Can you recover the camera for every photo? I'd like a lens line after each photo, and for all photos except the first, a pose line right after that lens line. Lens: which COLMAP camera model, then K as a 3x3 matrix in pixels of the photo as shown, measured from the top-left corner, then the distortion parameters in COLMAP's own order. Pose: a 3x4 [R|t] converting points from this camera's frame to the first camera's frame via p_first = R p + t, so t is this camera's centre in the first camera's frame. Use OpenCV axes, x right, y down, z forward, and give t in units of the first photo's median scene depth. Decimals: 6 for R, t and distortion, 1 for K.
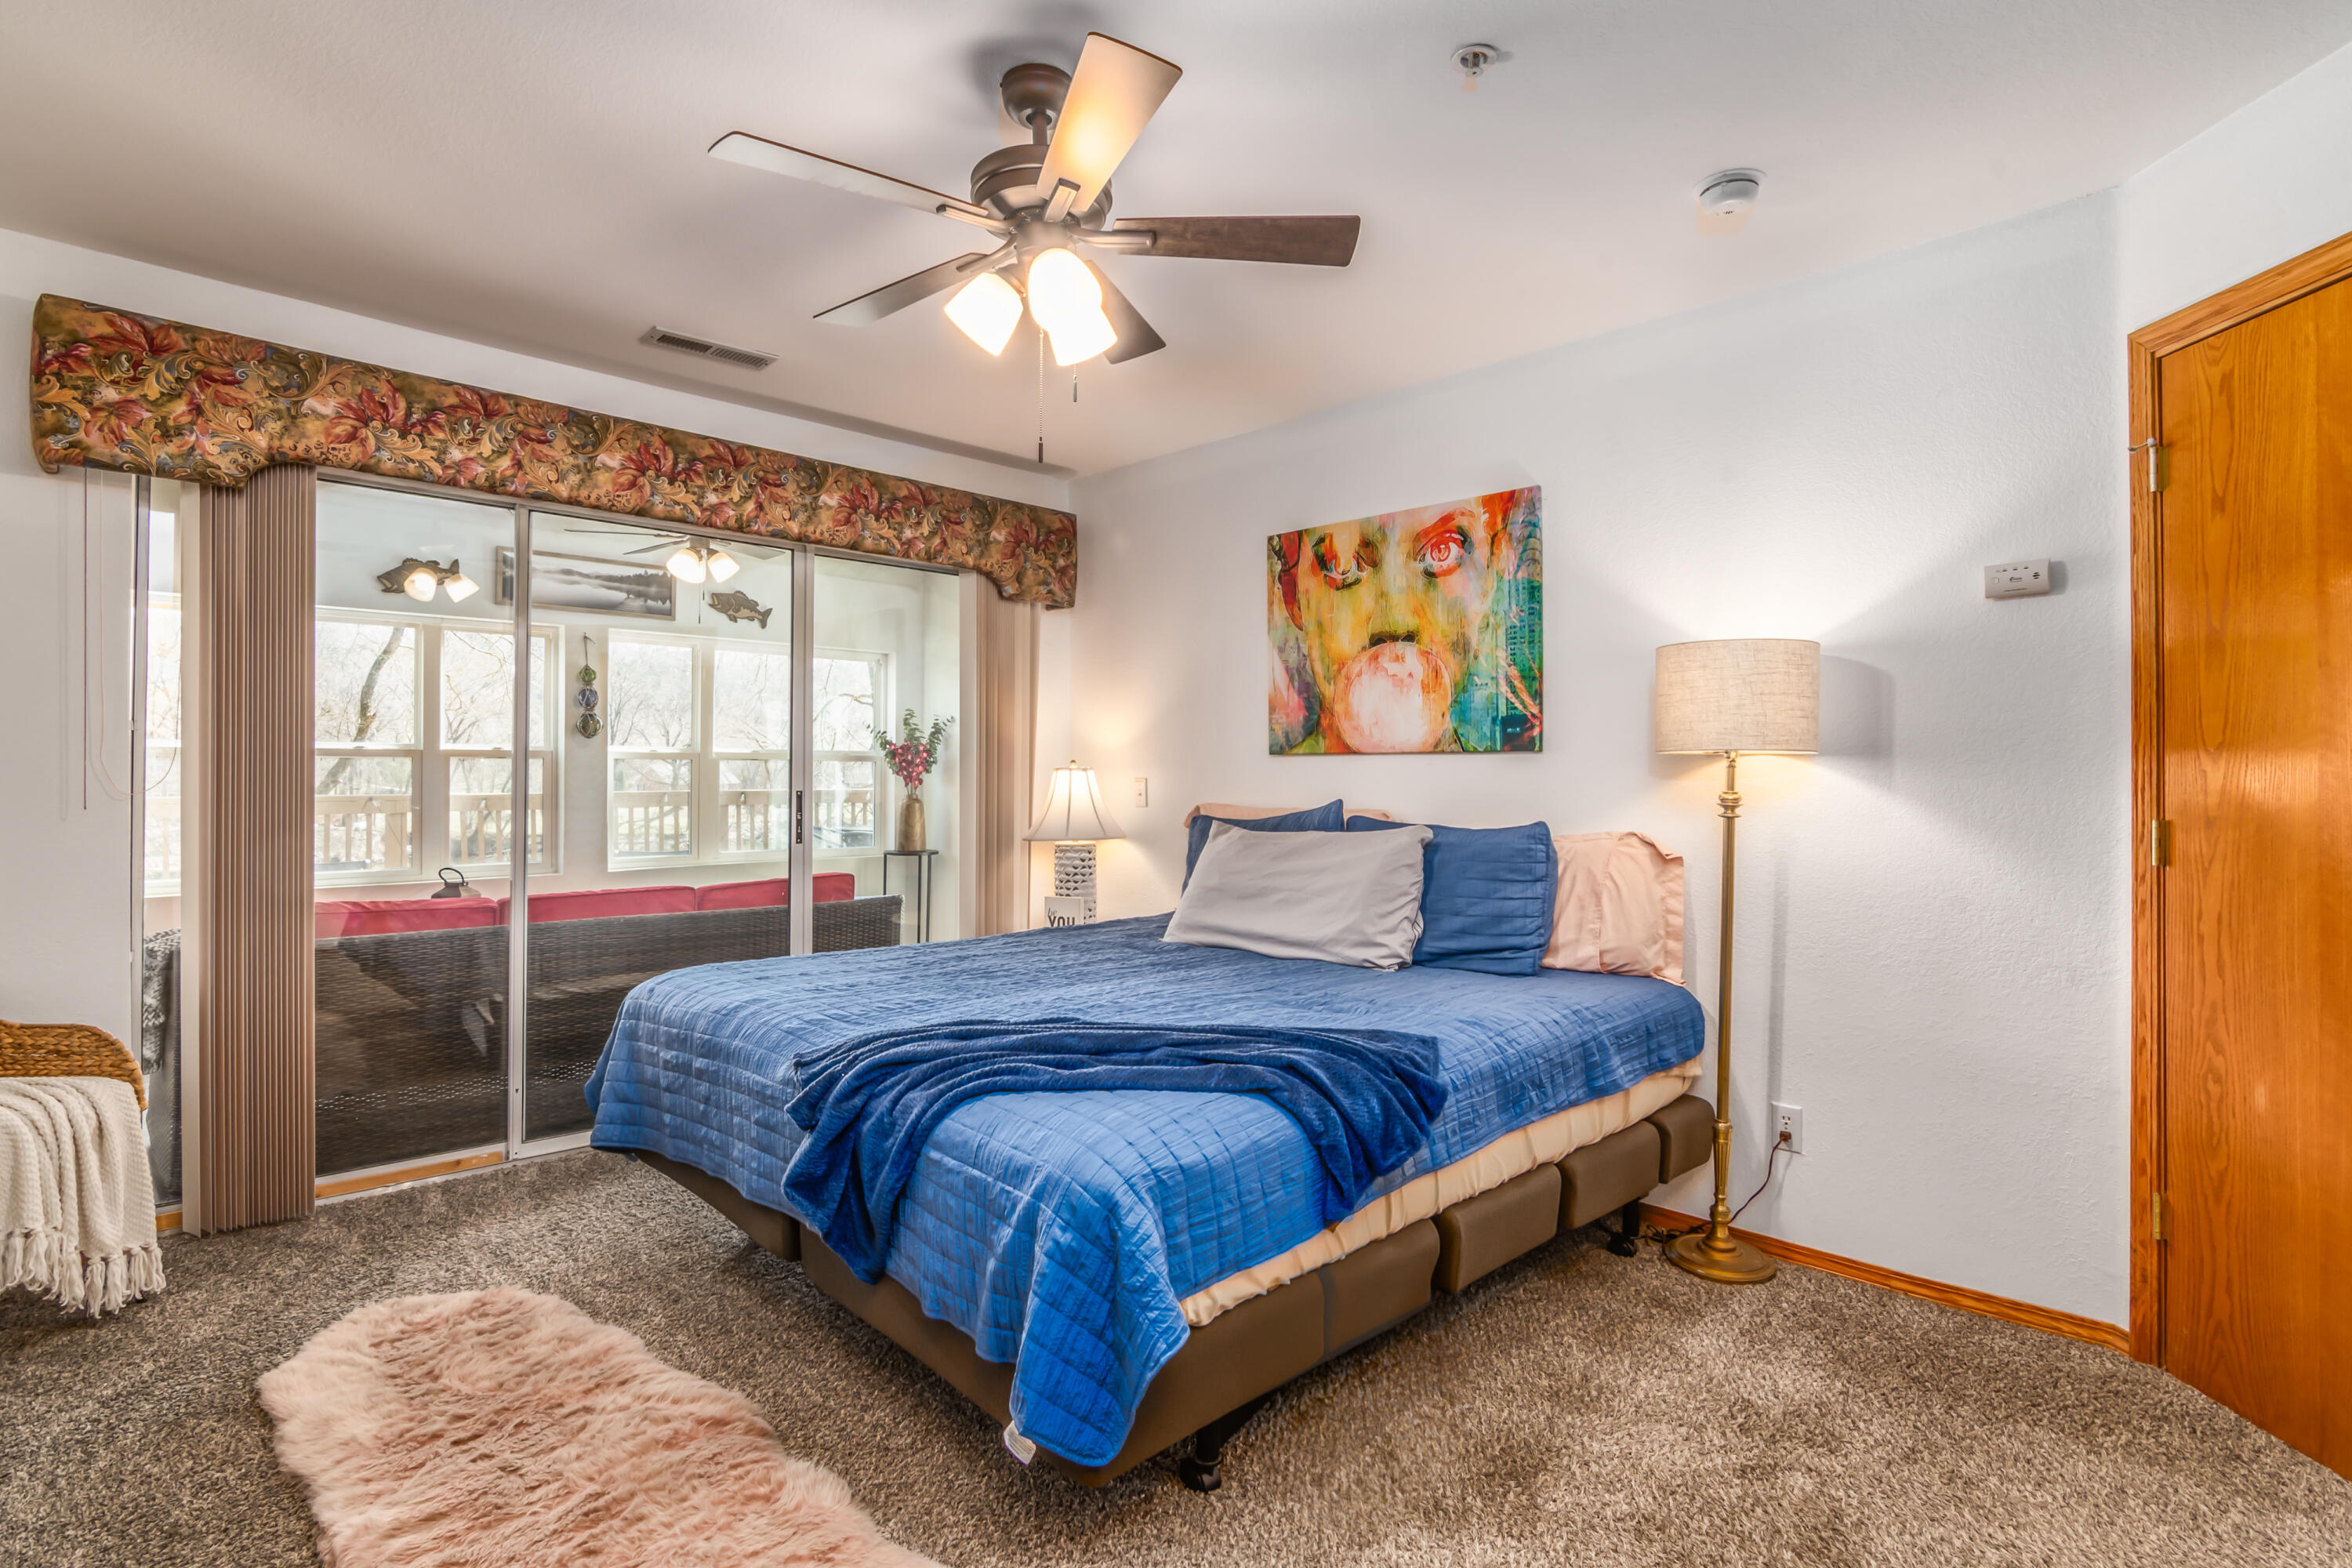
lens RADIAL K [[1171.1, 0, 1176.0], [0, 1171.1, 784.0], [0, 0, 1]] dist [0.002021, 0.001075]
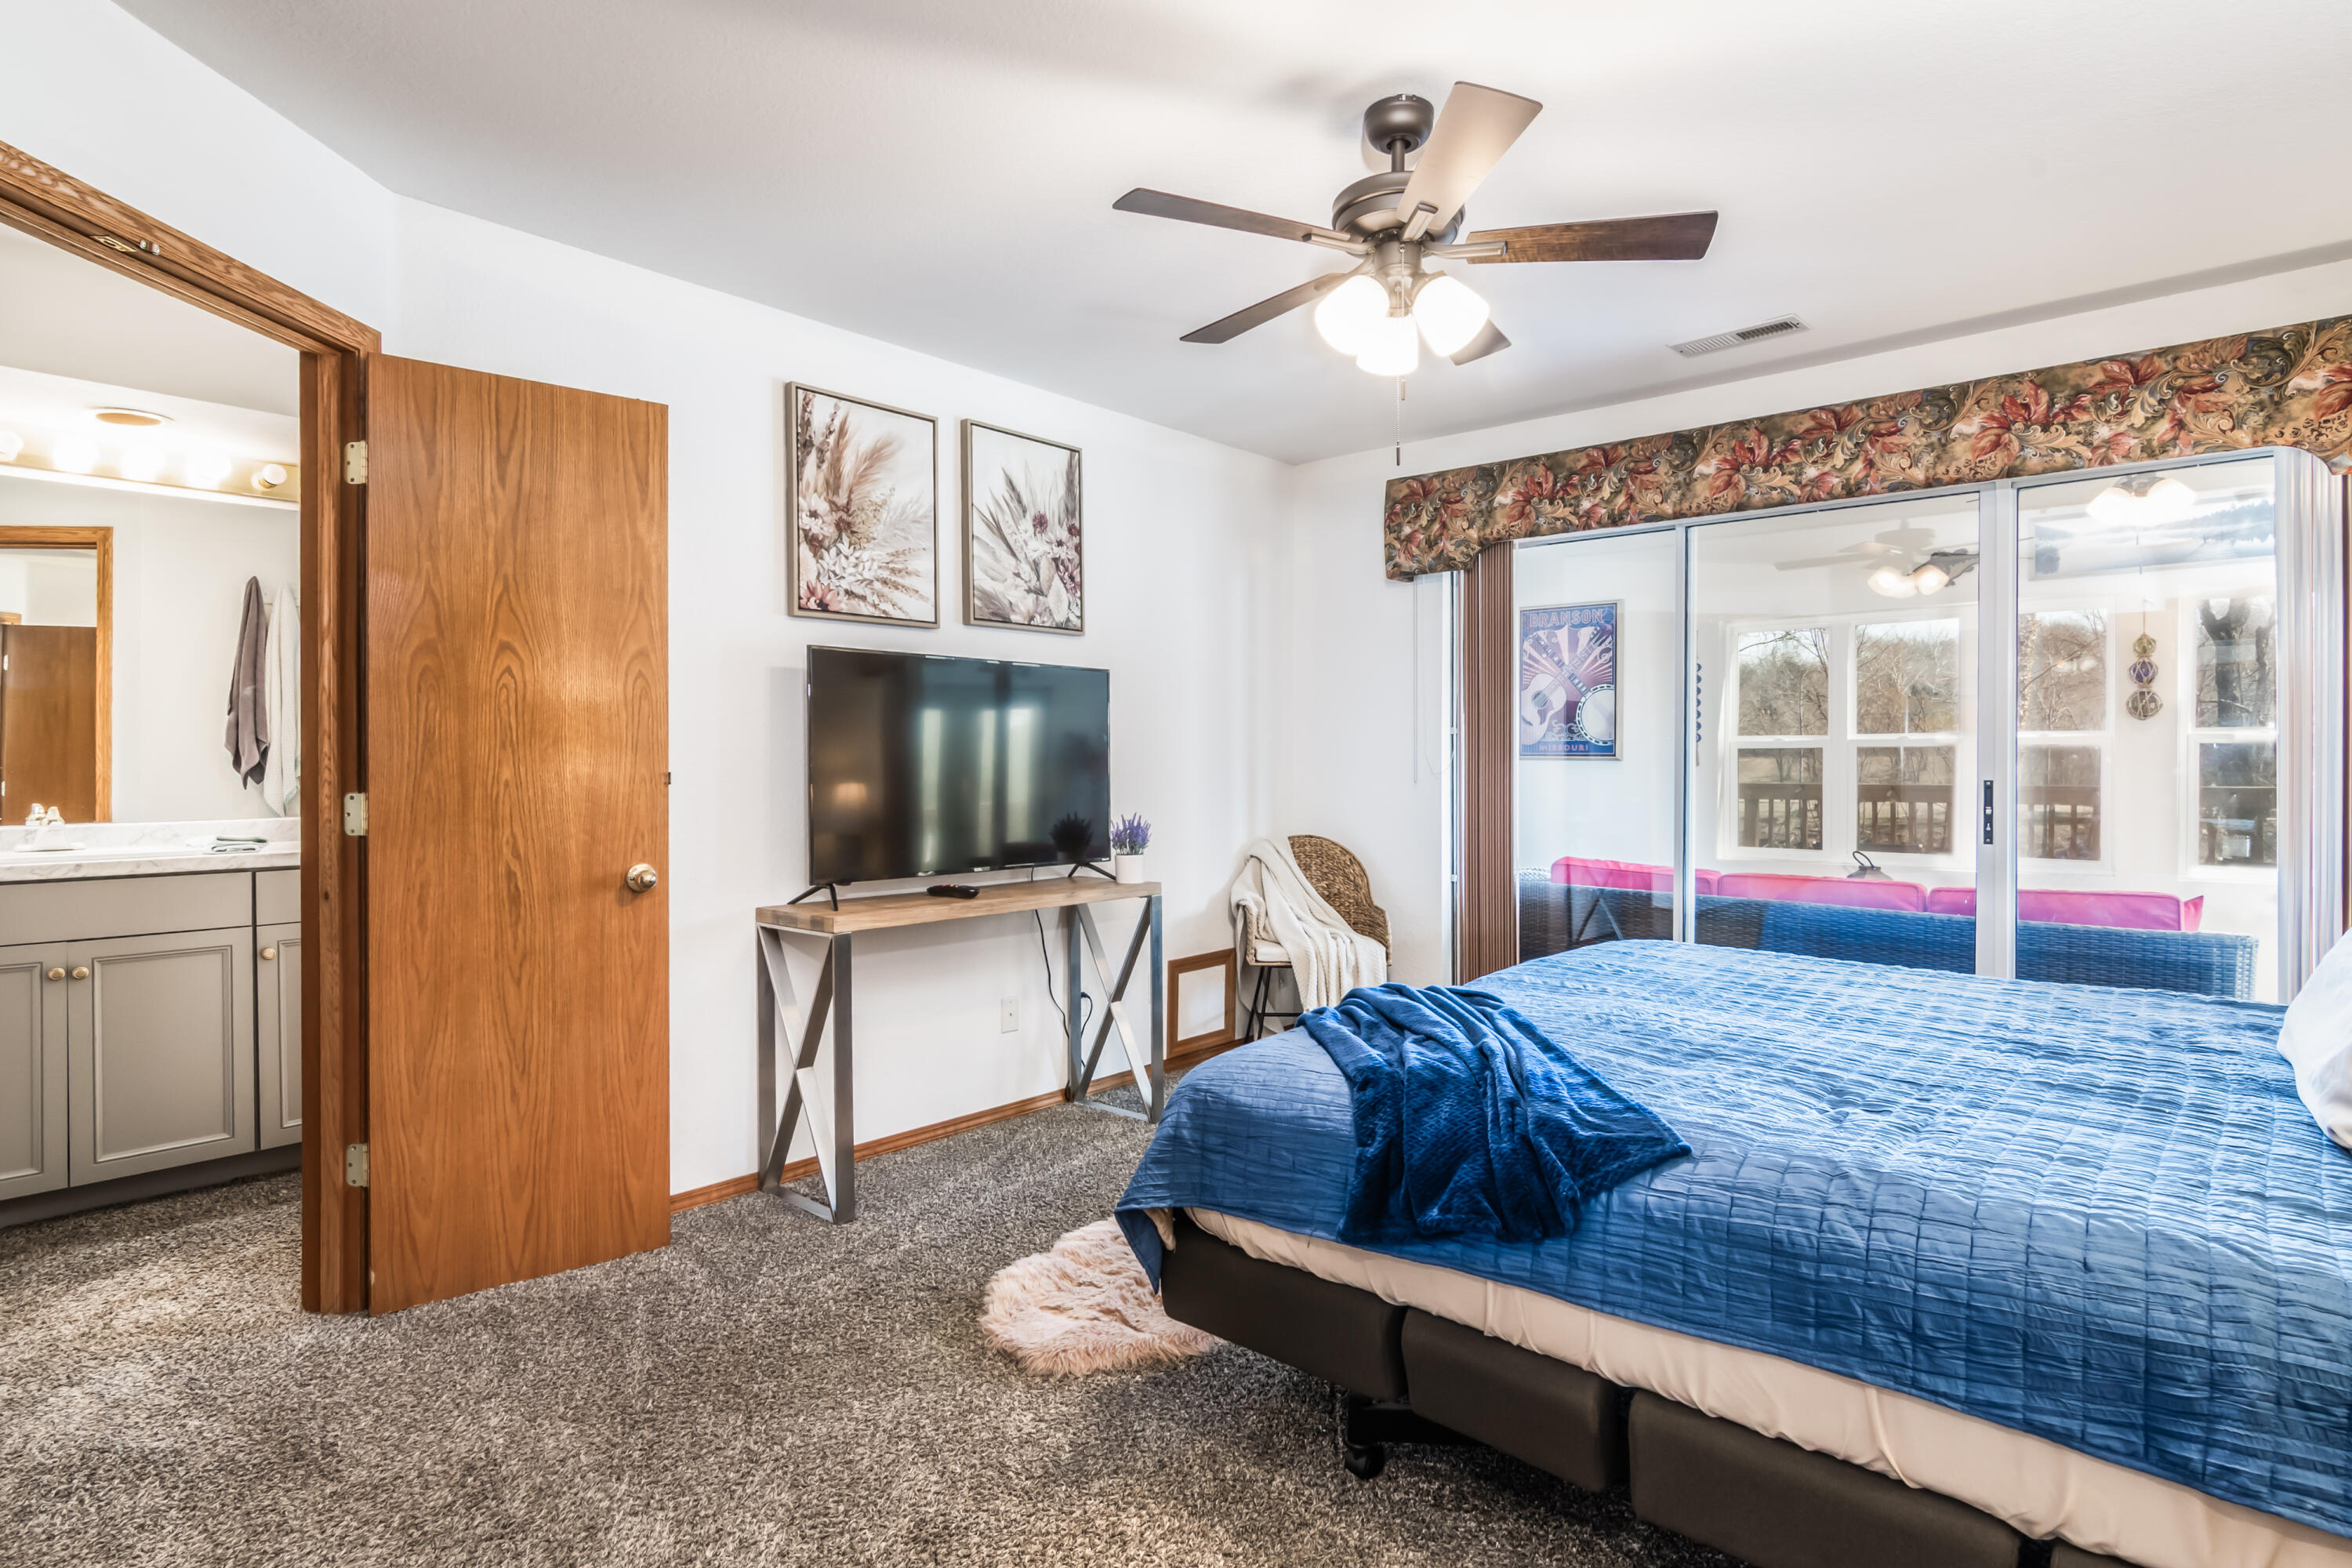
lens RADIAL K [[1144.7, 0, 1176.0], [0, 1144.7, 784.0], [0, 0, 1]] dist [0.002601, -0.052955]
pose [[0.052782, 0.008136, -0.998573, 0.389086], [-0.012905, 0.999889, 0.007465, 0.010924], [0.998523, 0.012493, 0.052881, 0.325424]]
